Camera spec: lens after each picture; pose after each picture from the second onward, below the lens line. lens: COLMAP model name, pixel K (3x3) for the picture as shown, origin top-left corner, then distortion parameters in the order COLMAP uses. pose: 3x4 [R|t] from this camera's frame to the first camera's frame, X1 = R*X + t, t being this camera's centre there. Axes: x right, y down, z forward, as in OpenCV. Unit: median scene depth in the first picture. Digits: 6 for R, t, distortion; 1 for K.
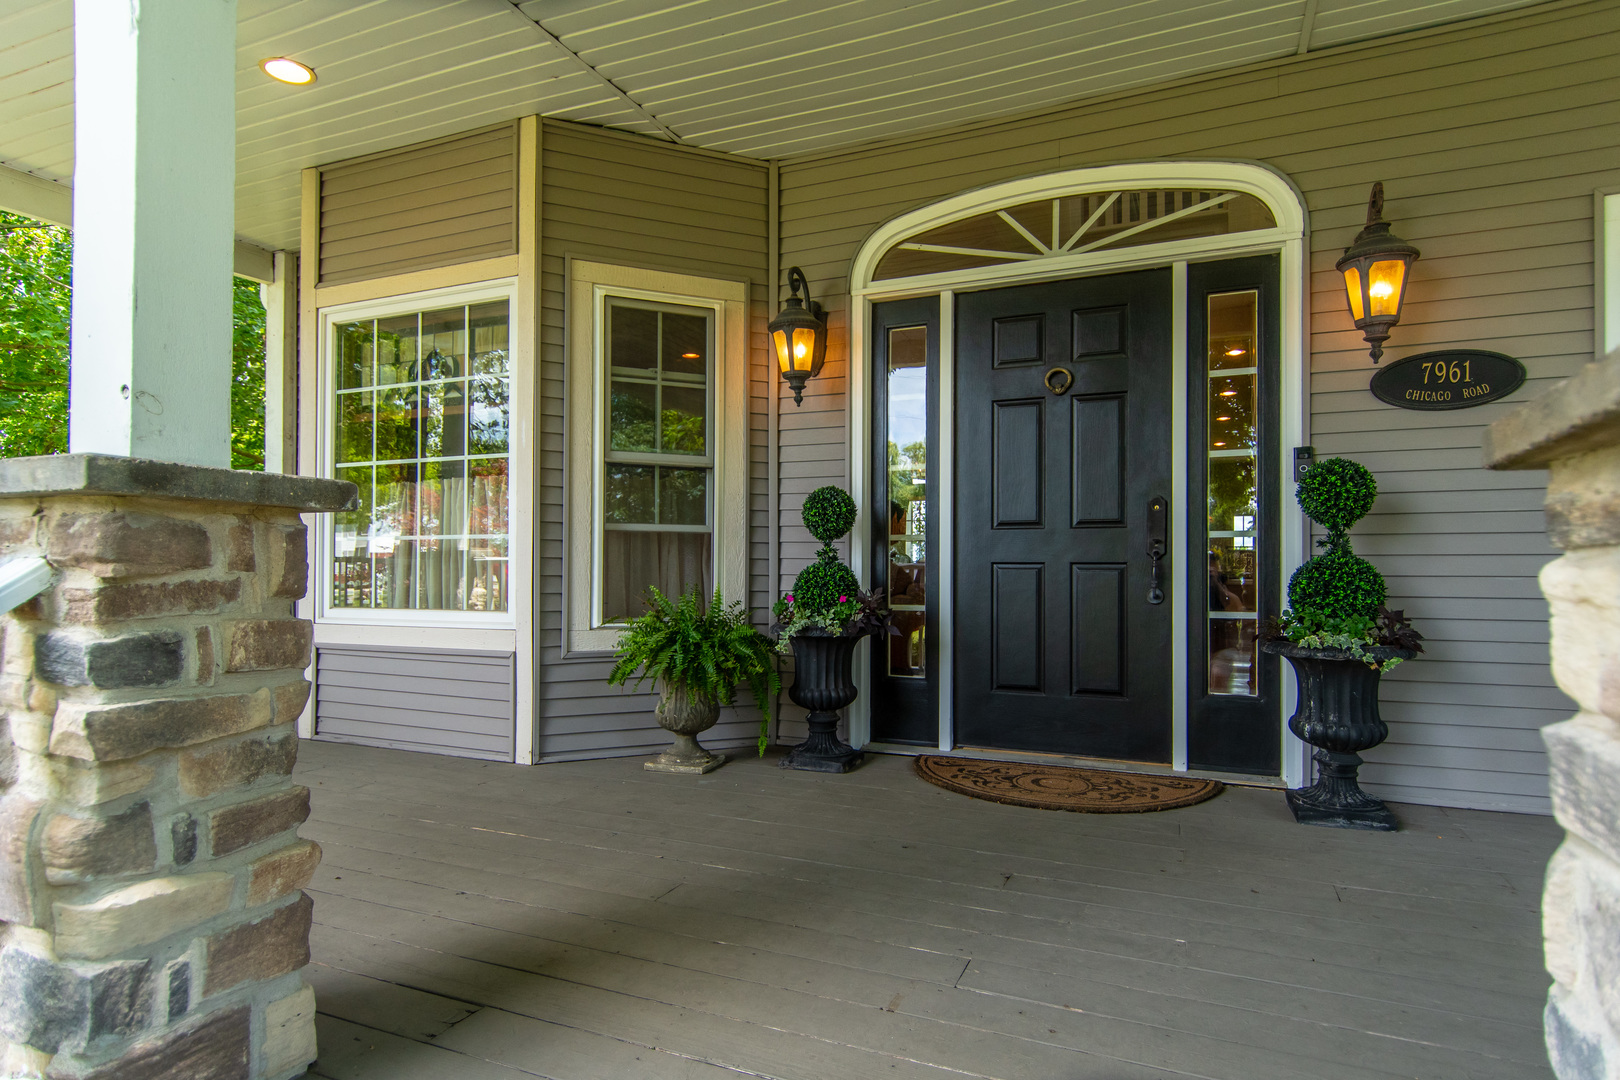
lens RADIAL K [[870.5, 0, 810.5], [0, 870.5, 556.6], [0, 0, 1]] dist [-0.001829, -0.009824]
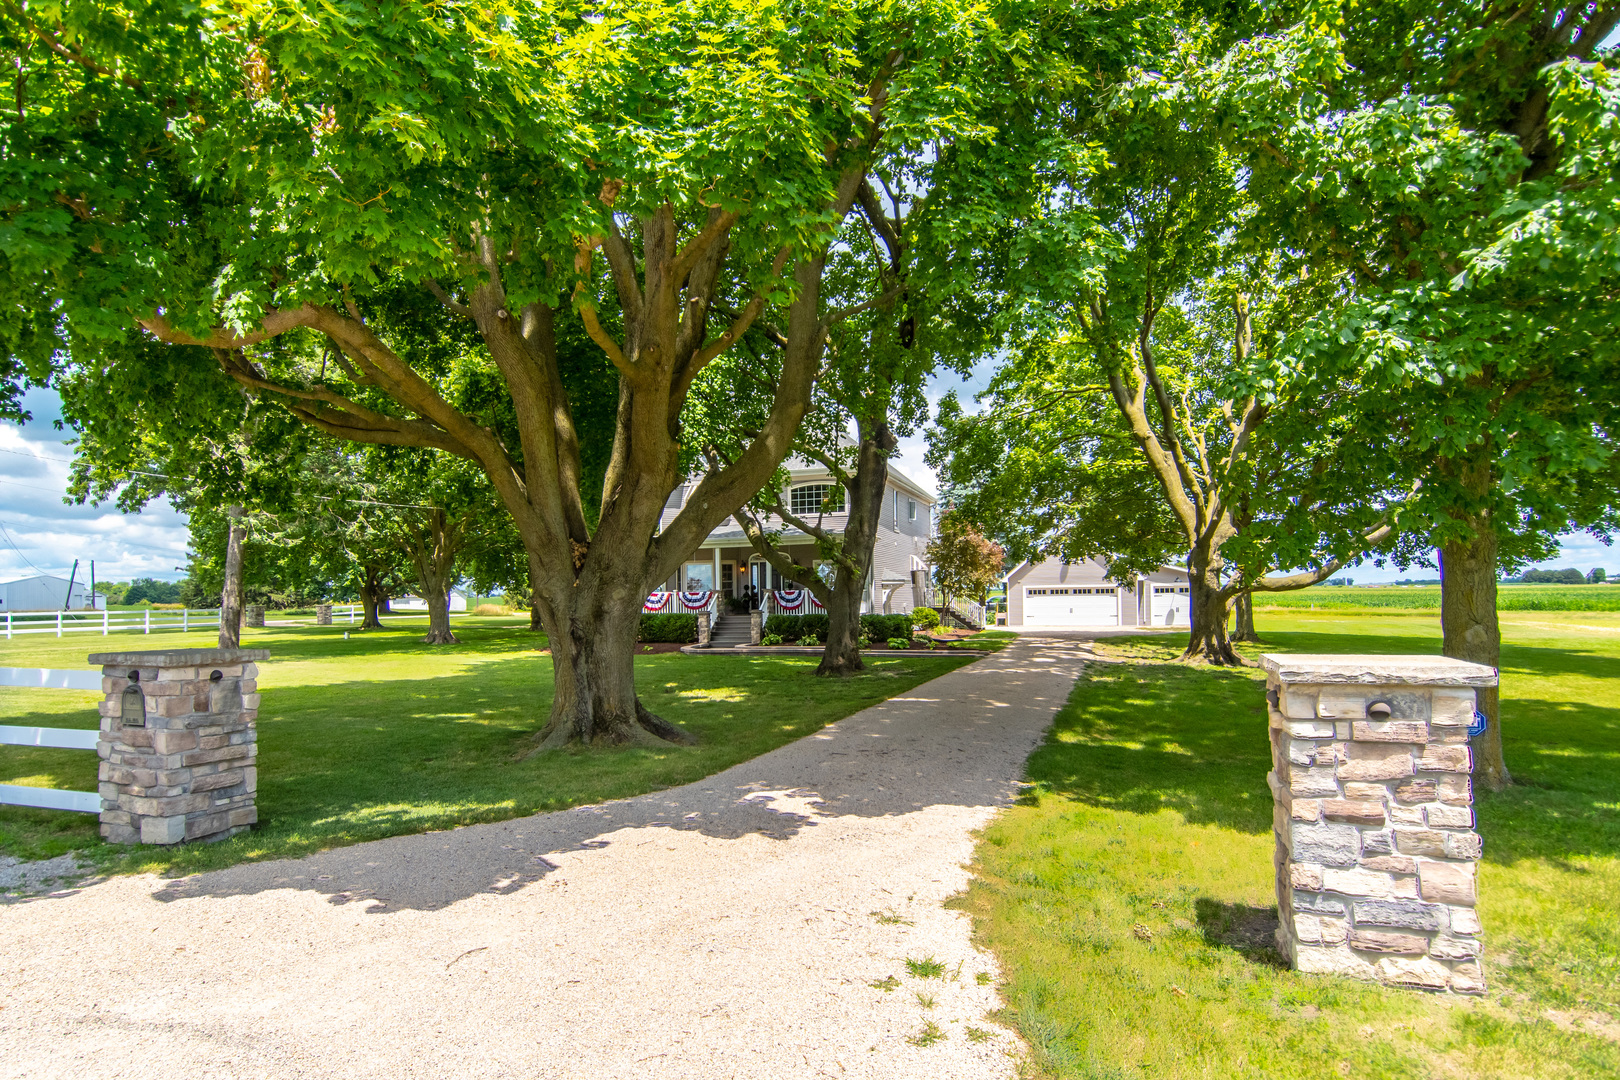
lens RADIAL K [[870.5, 0, 811.6], [0, 870.5, 537.9], [0, 0, 1]] dist [-0.001829, -0.009824]
pose [[0.996317, -0.007611, 0.085414, -0.074578], [0.013000, 0.997947, -0.062708, 0.014510], [-0.084761, 0.063587, 0.994370, -8.451716]]
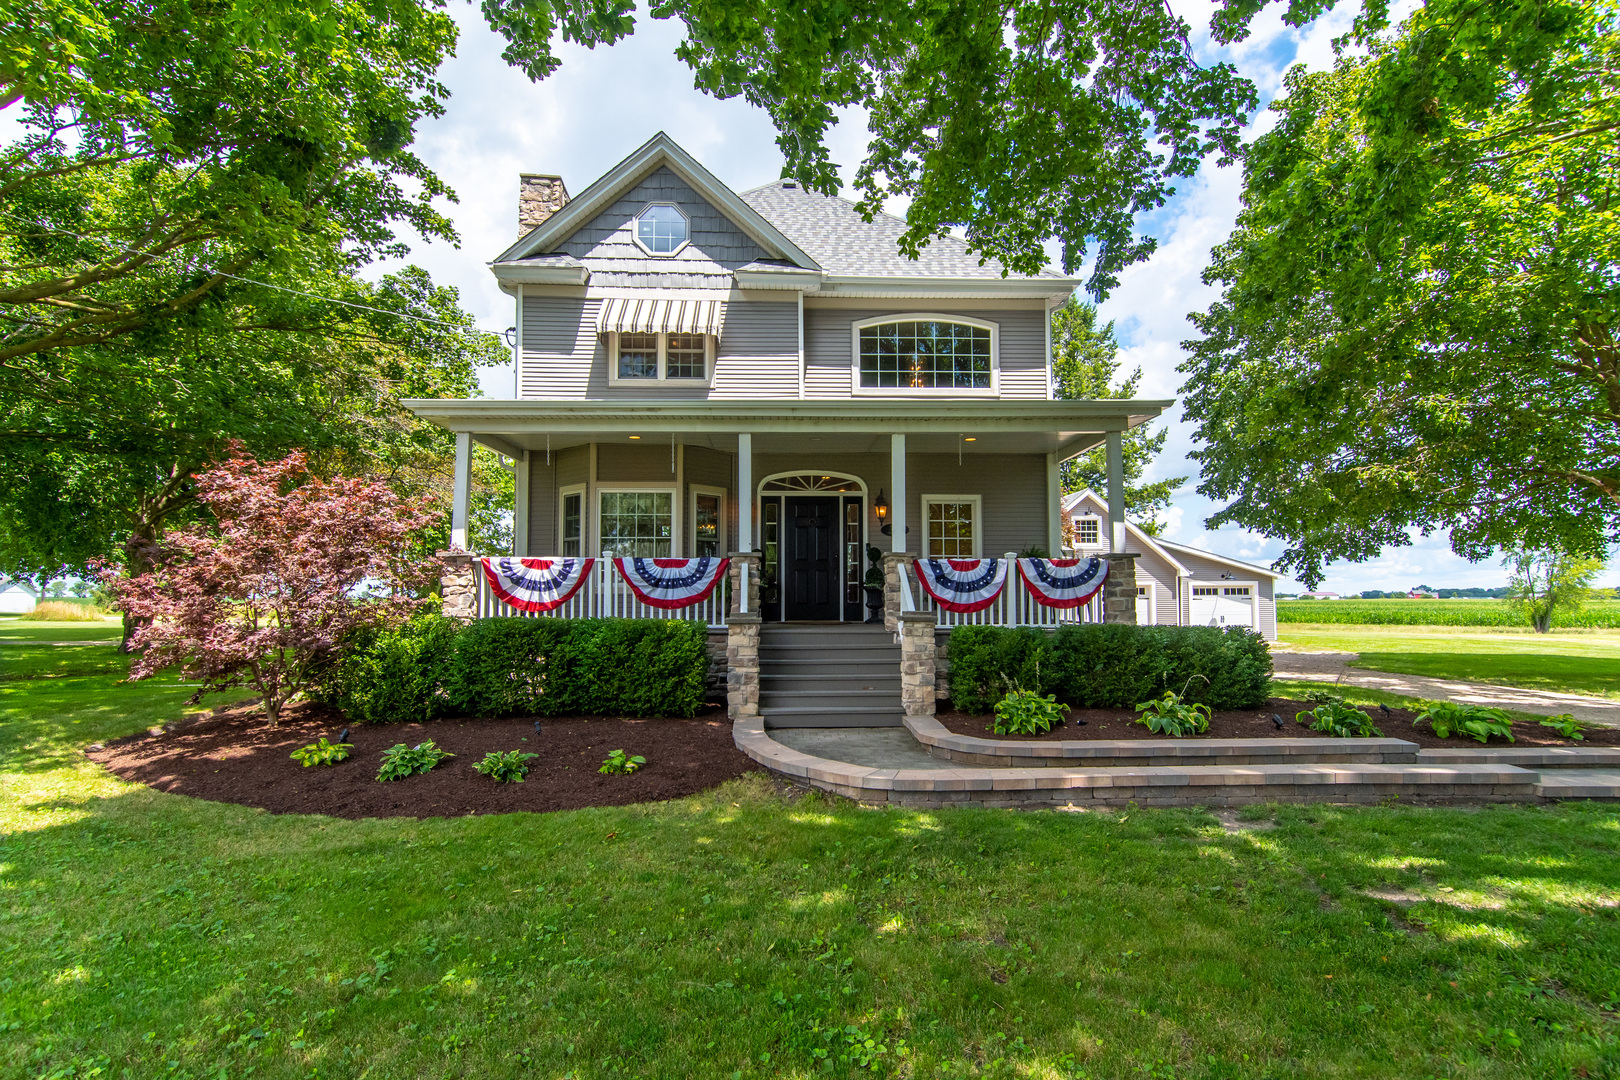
lens RADIAL K [[870.5, 0, 818.8], [0, 870.5, 526.9], [0, 0, 1]] dist [-0.001829, -0.009824]
pose [[0.905785, 0.036680, 0.422146, -1.323764], [-0.001718, 0.996556, -0.082904, 0.136547], [-0.423733, 0.074368, 0.902729, -2.505364]]
